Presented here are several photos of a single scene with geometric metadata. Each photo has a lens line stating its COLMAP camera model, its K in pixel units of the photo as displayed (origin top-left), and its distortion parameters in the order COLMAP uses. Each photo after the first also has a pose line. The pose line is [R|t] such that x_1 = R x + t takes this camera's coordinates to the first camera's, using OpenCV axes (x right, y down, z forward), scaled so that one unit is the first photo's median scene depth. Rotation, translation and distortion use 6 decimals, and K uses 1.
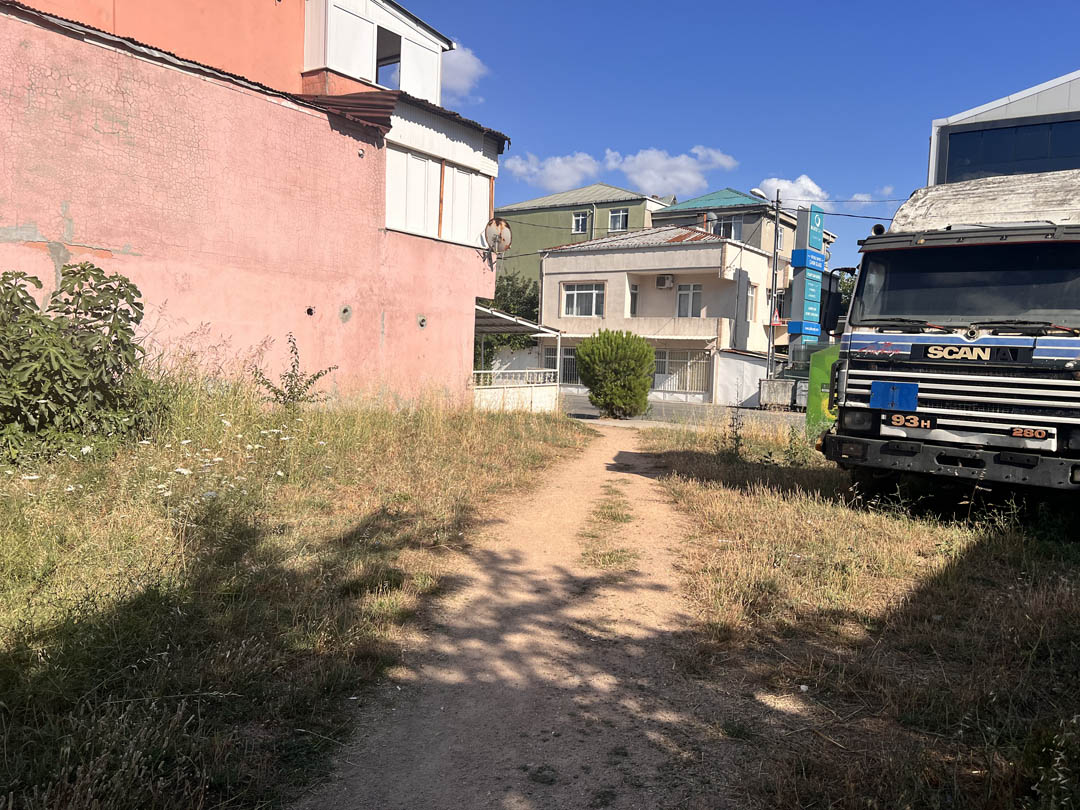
lens RADIAL K [[810.7, 0, 535.1], [0, 810.7, 415.3], [0, 0, 1]] dist [0.067954, -0.081929]
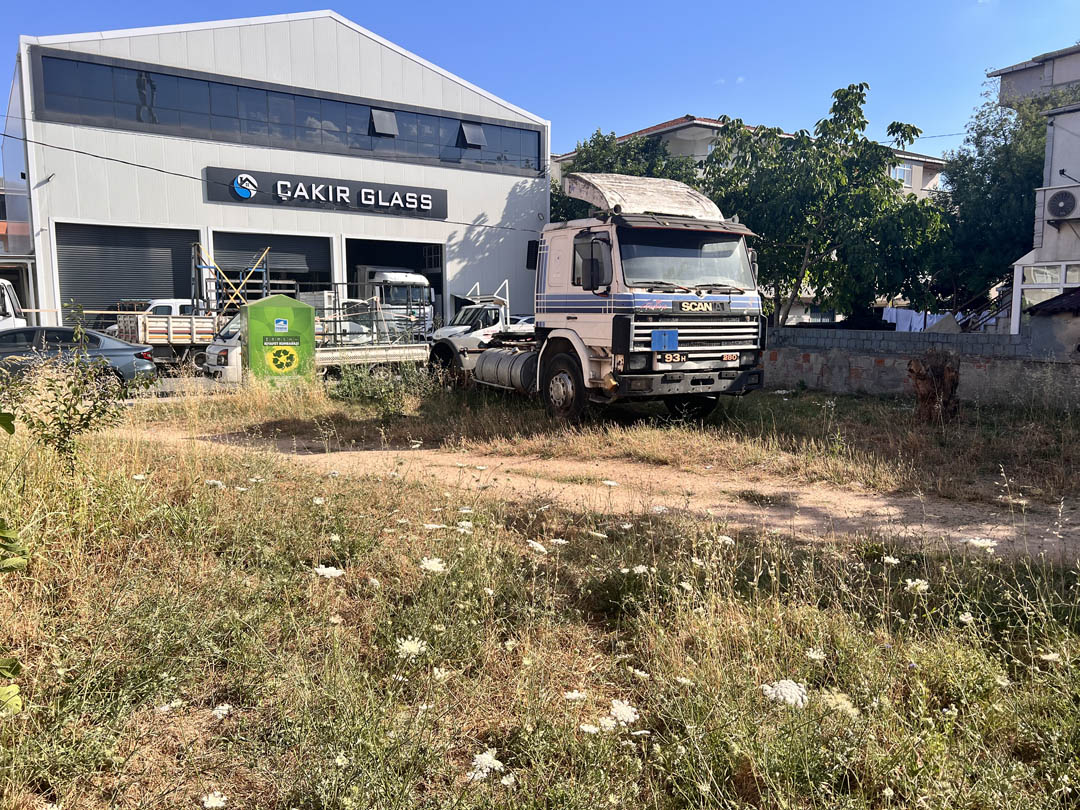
lens RADIAL K [[810.7, 0, 545.3], [0, 810.7, 411.9], [0, 0, 1]] dist [0.067954, -0.081929]
pose [[0.350268, -0.149706, 0.924608, -0.667967], [0.084248, 0.988179, 0.128083, -0.072060], [-0.932853, 0.033033, 0.358739, 0.543967]]
